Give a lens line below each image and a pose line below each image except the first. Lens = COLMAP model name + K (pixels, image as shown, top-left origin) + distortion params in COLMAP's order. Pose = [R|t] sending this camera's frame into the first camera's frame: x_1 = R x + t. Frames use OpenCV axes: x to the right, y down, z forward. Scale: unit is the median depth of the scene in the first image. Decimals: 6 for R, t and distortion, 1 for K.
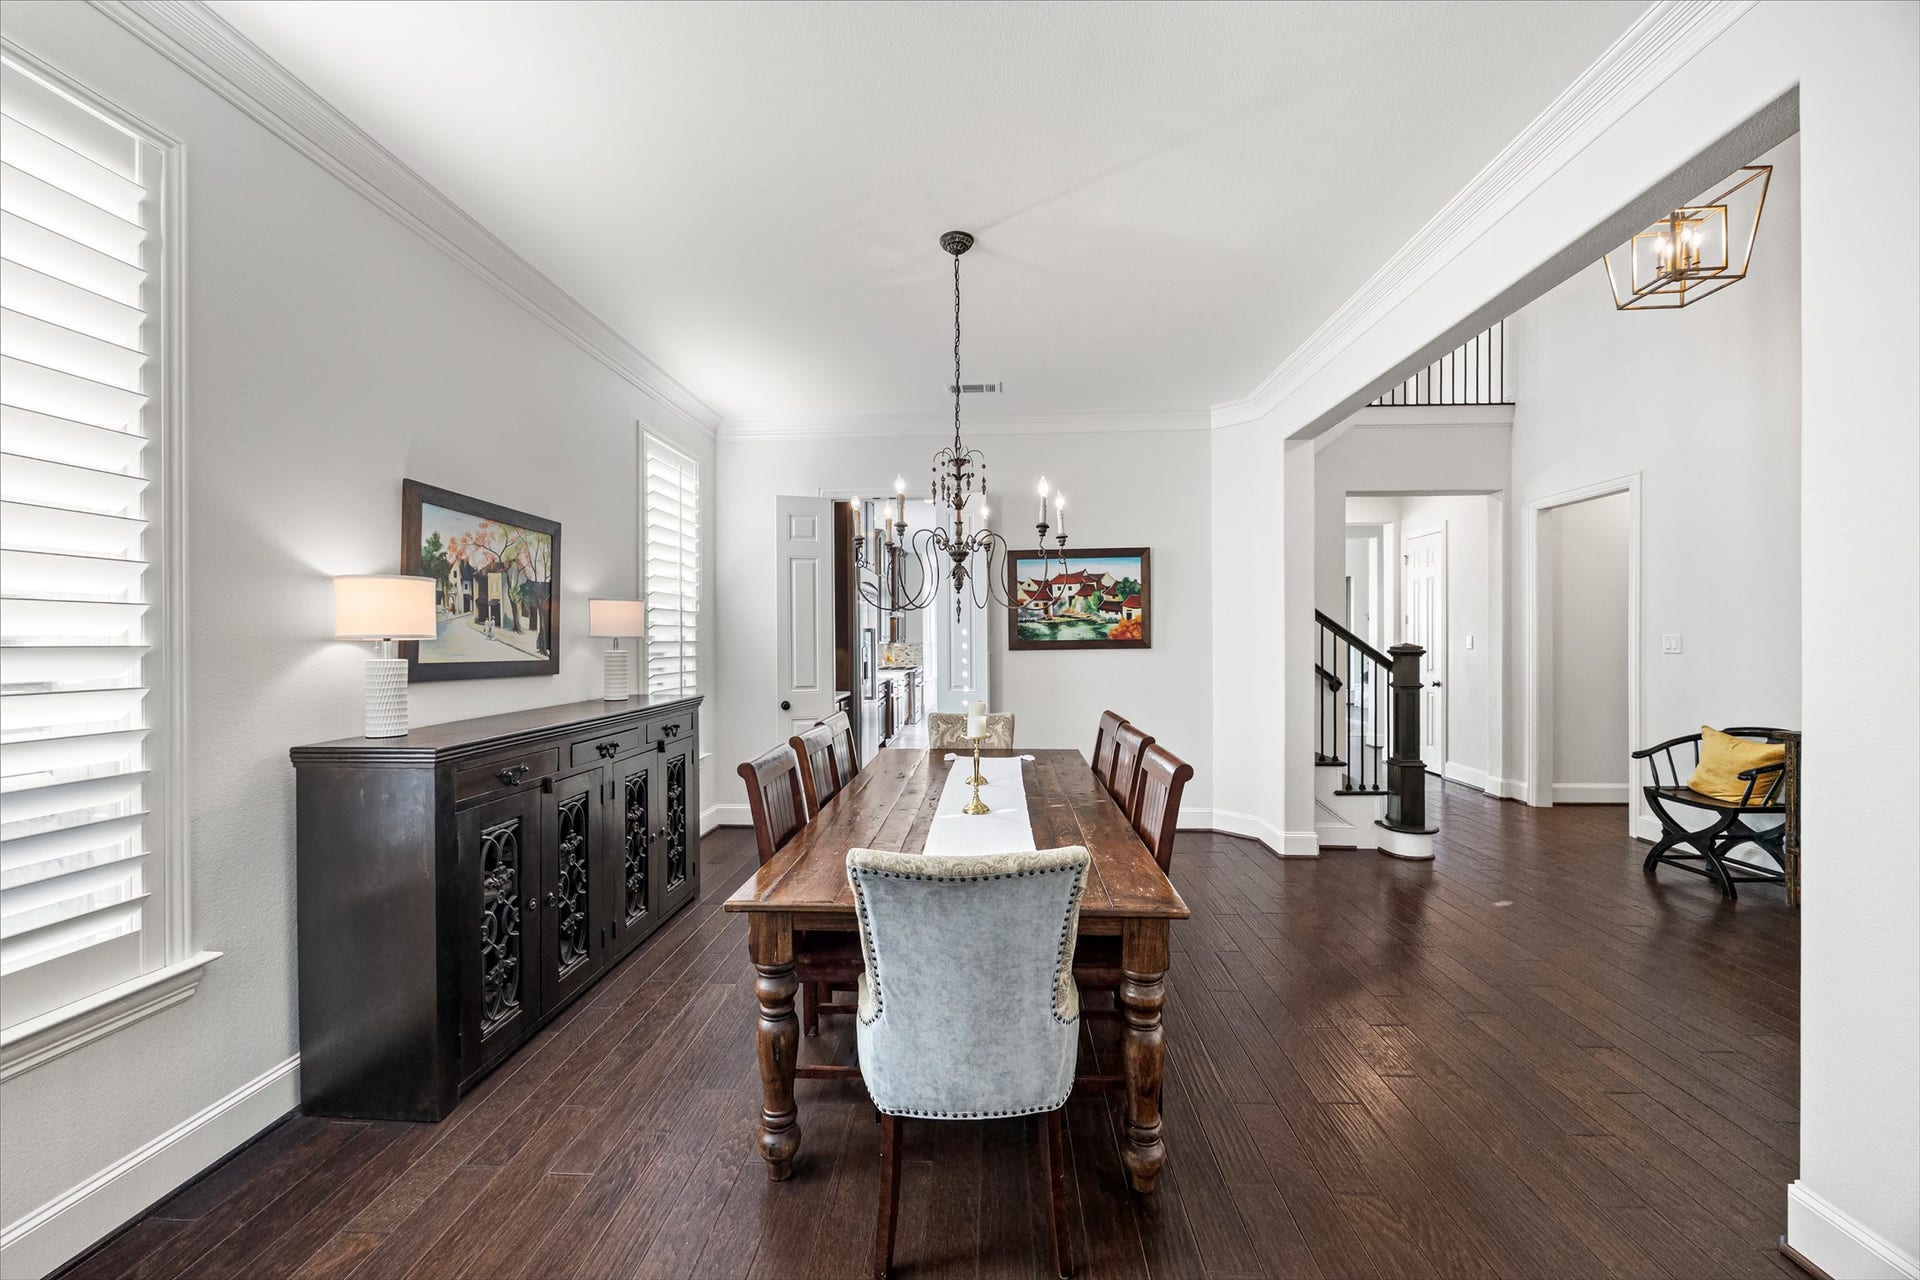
lens RADIAL K [[726.4, 0, 950.8], [0, 726.4, 638.1], [0, 0, 1]] dist [0.000034, 0.000431]
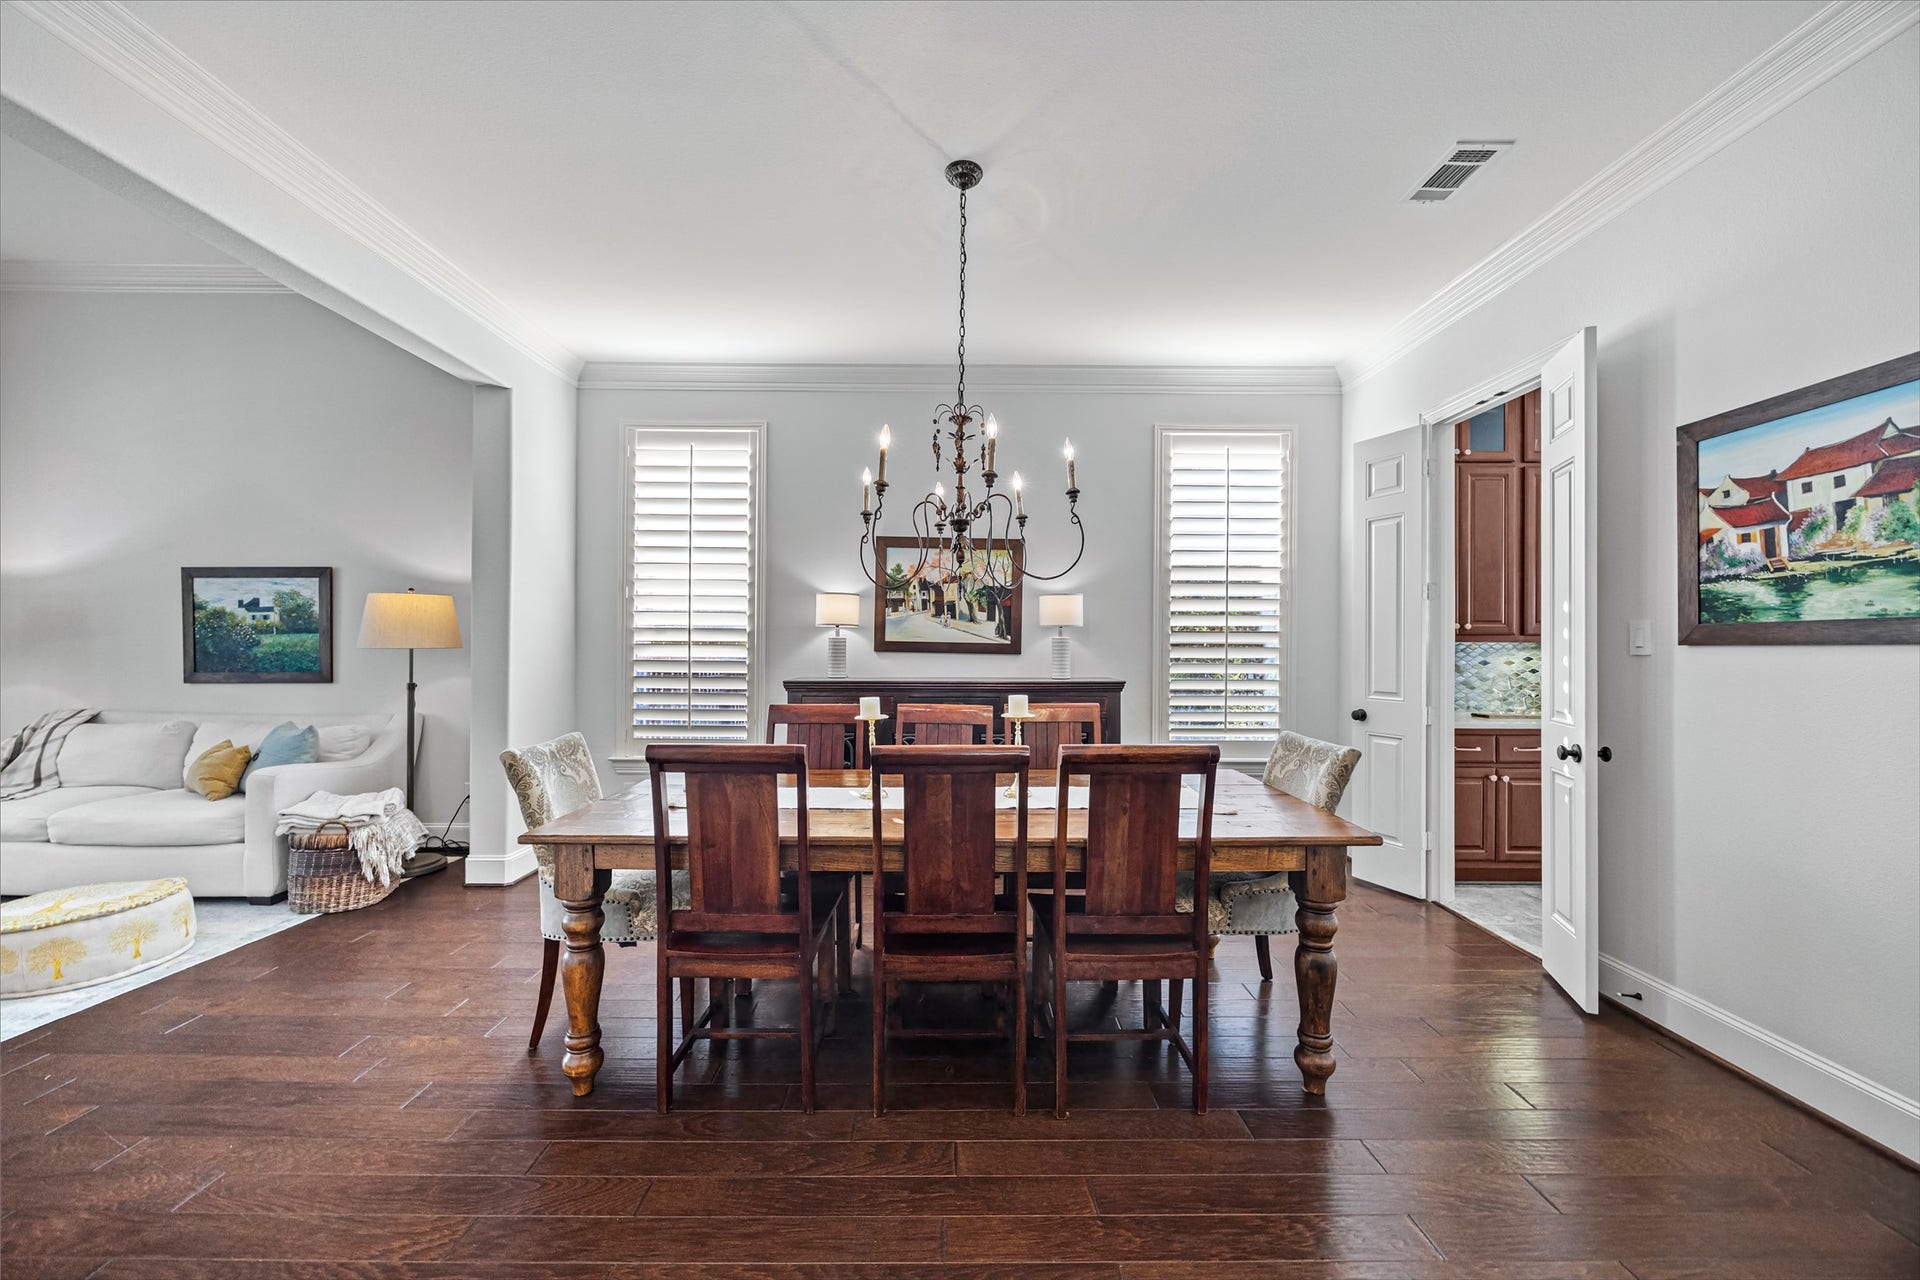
lens RADIAL K [[726.4, 0, 950.8], [0, 726.4, 638.1], [0, 0, 1]] dist [0.000034, 0.000431]
pose [[0.070603, -0.002382, -0.997502, 0.773888], [-0.006273, 0.999976, -0.002831, 0.024738], [0.997485, 0.006457, 0.070587, 0.793951]]
